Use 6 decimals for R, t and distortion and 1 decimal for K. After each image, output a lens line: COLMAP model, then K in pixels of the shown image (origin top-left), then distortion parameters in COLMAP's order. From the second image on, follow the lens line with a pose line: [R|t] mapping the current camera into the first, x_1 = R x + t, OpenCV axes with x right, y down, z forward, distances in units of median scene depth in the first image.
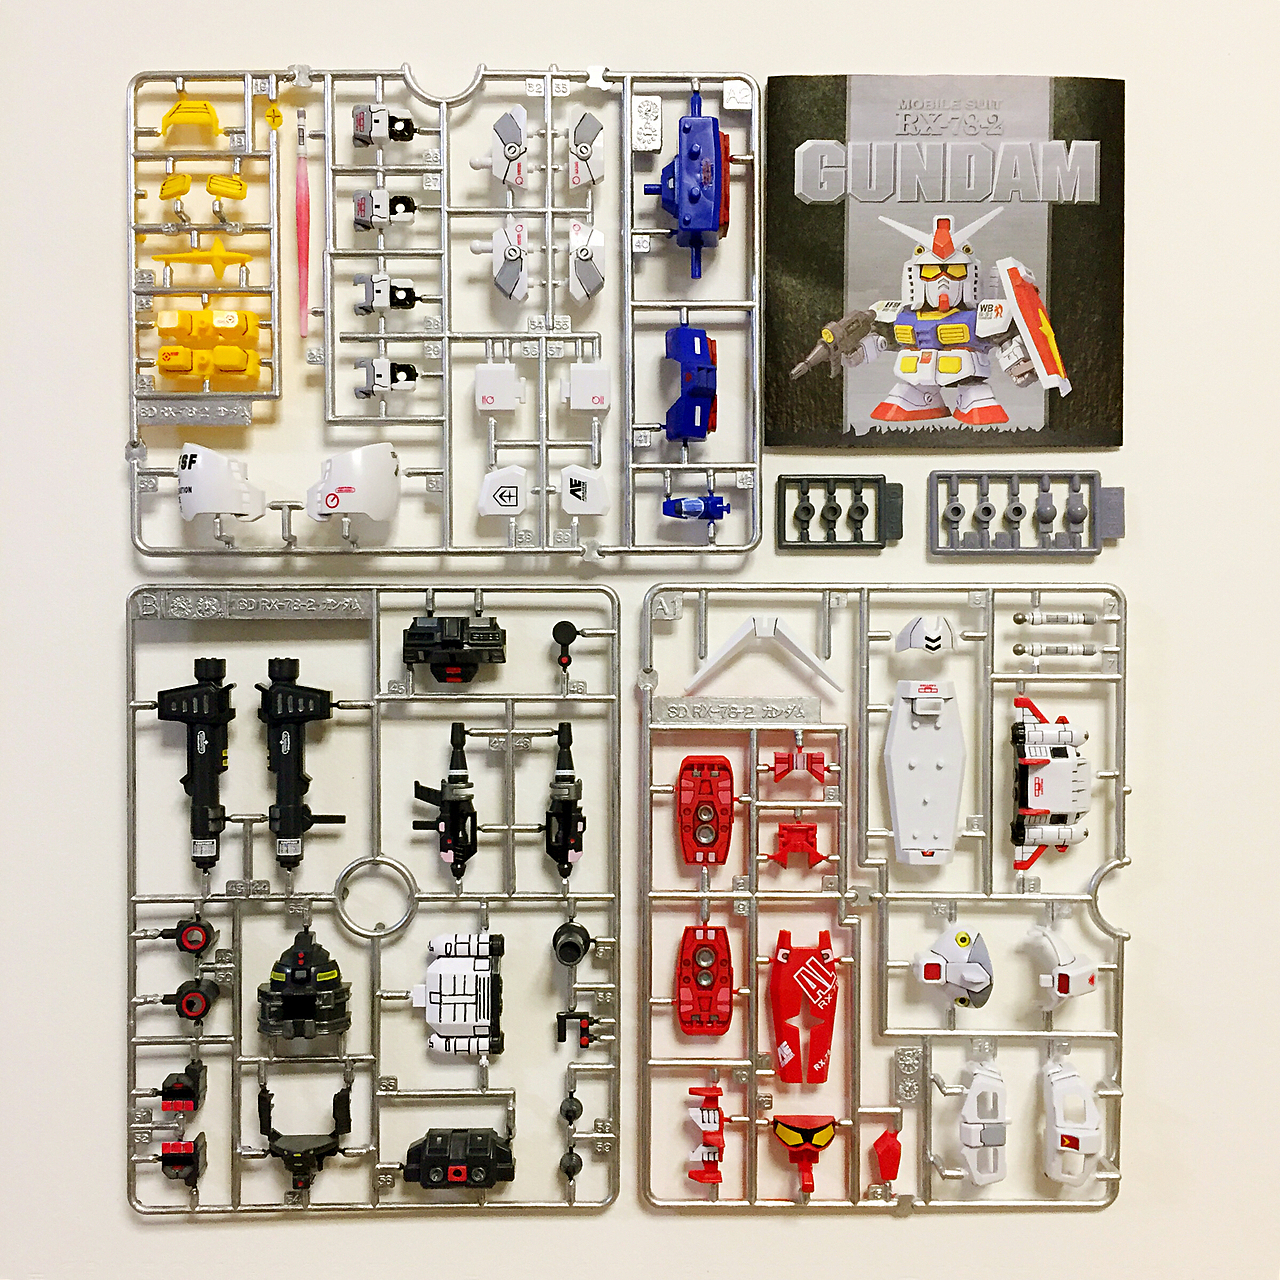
lens RADIAL K [[1464.1, 0, 635.5], [0, 1464.1, 653.1], [0, 0, 1]] dist [0.025707, -0.000757]
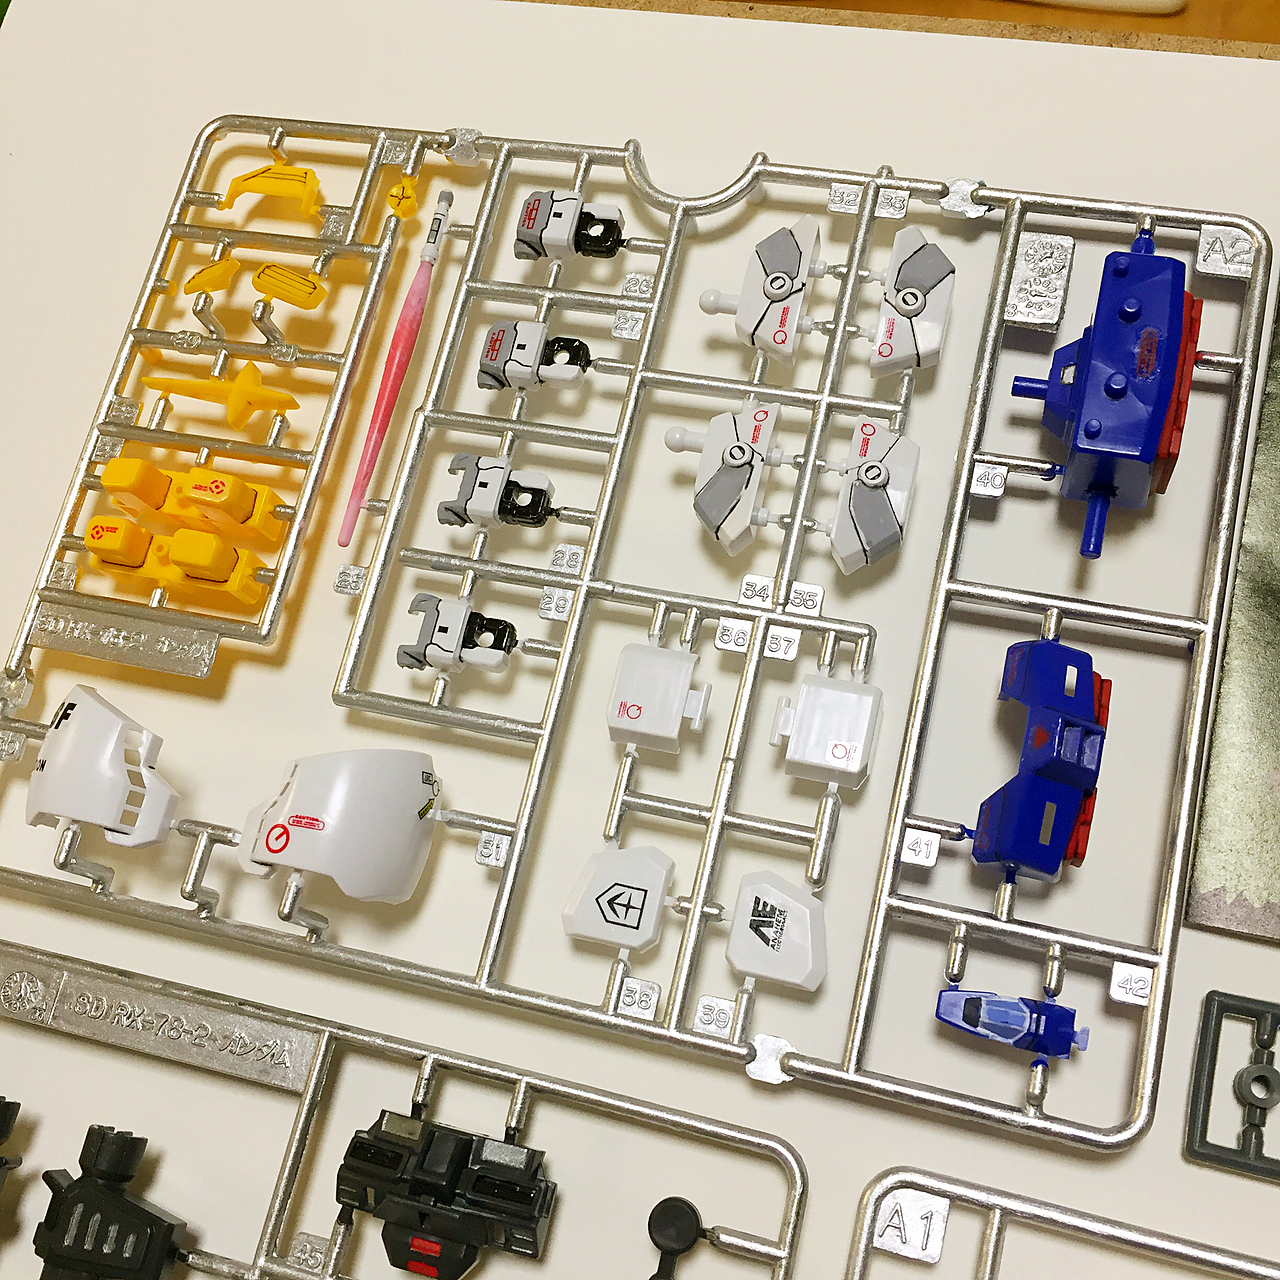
lens RADIAL K [[1464.1, 0, 635.5], [0, 1464.1, 653.1], [0, 0, 1]] dist [0.025707, -0.000757]
pose [[0.952894, 0.171367, -0.250254, 0.024403], [-0.235241, 0.938392, -0.253145, -0.061781], [0.191456, 0.300091, 0.934500, 0.505989]]
